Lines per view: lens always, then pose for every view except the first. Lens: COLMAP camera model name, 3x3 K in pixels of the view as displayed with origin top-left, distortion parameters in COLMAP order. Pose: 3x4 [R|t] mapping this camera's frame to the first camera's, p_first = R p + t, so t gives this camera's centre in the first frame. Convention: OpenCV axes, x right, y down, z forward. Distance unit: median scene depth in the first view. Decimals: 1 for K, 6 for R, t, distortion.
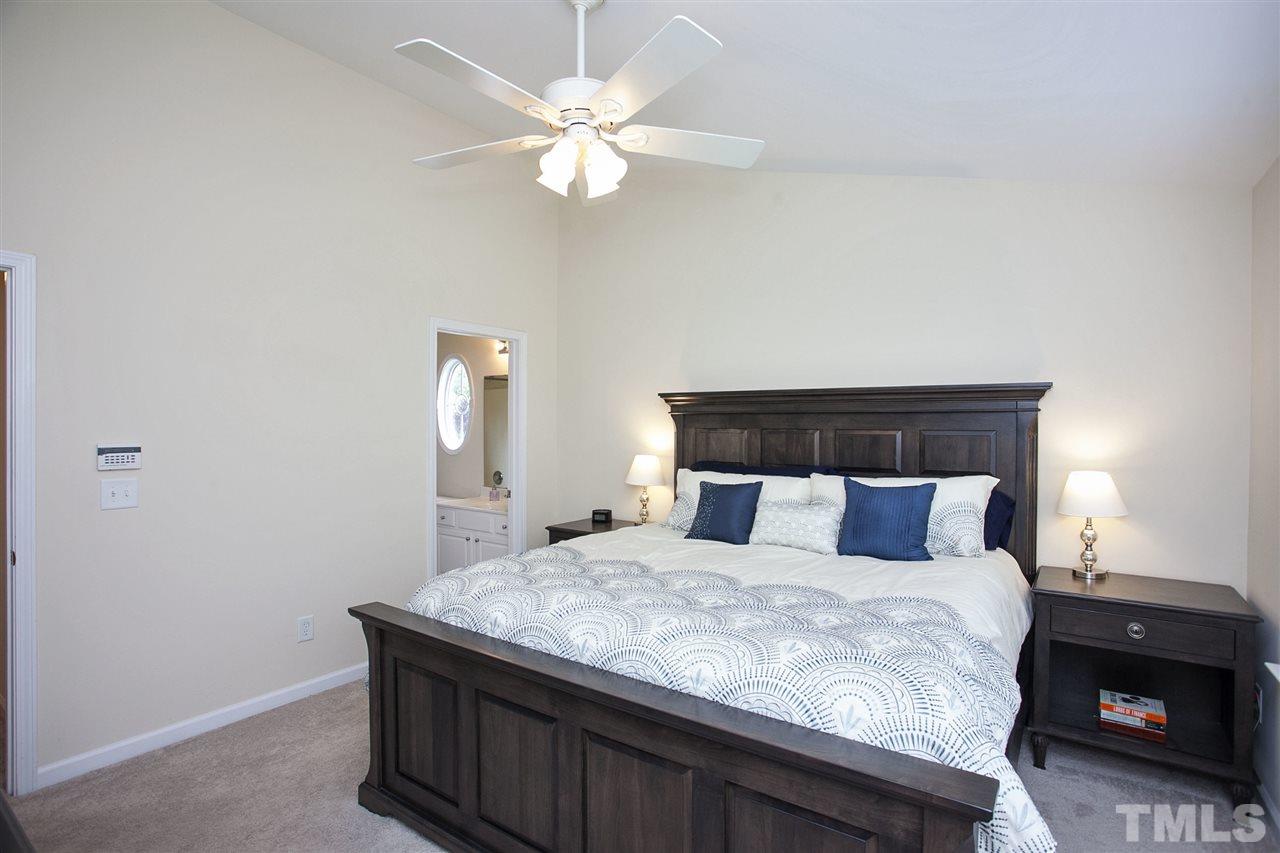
lens RADIAL K [[622.9, 0, 640.0], [0, 622.9, 426.5], [0, 0, 1]] dist [-0.124599, 0.000208]
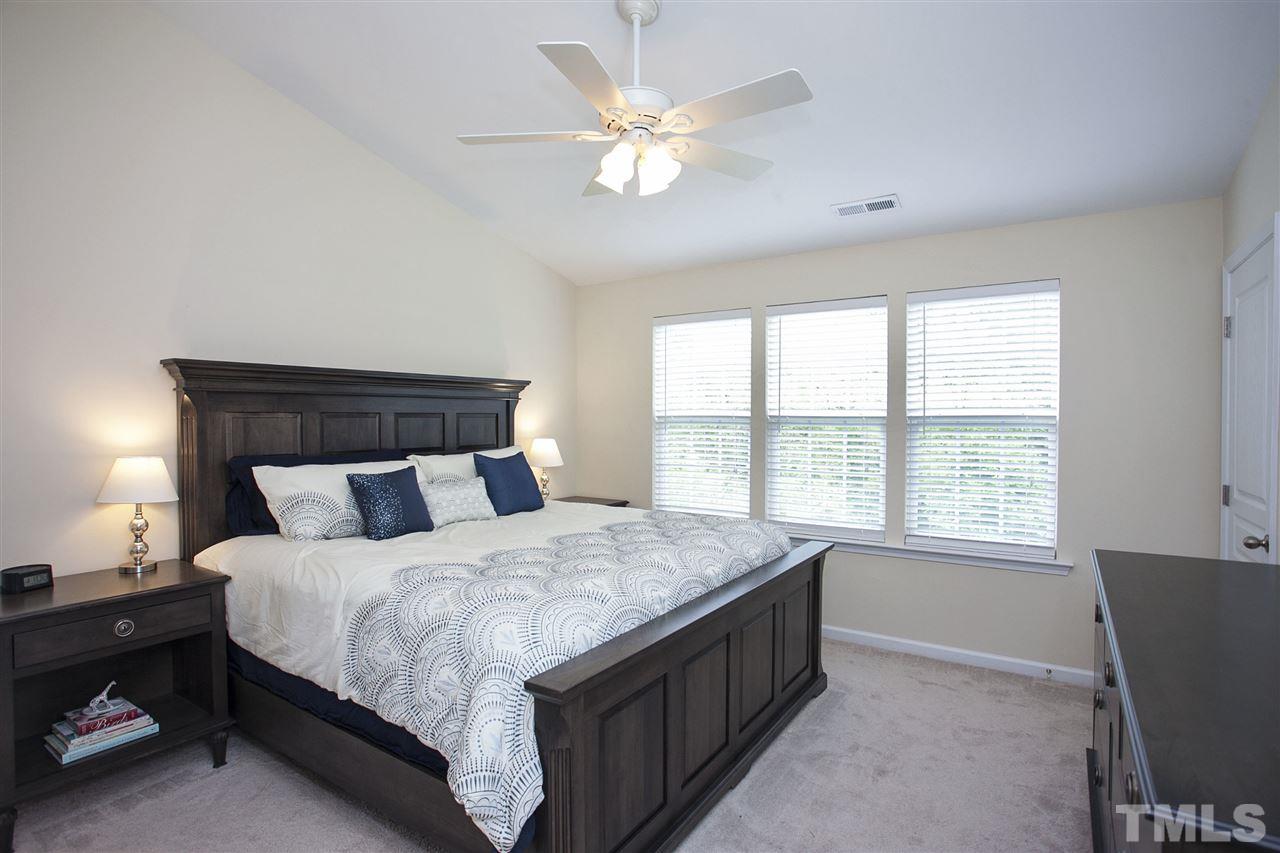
lens RADIAL K [[680.4, 0, 639.6], [0, 680.4, 418.1], [0, 0, 1]] dist [-0.073170, 0.051950]
pose [[-0.036431, -0.014019, 0.999238, -0.740297], [-0.006737, 0.999882, 0.013782, -0.004556], [-0.999313, -0.006230, -0.036521, 0.572316]]
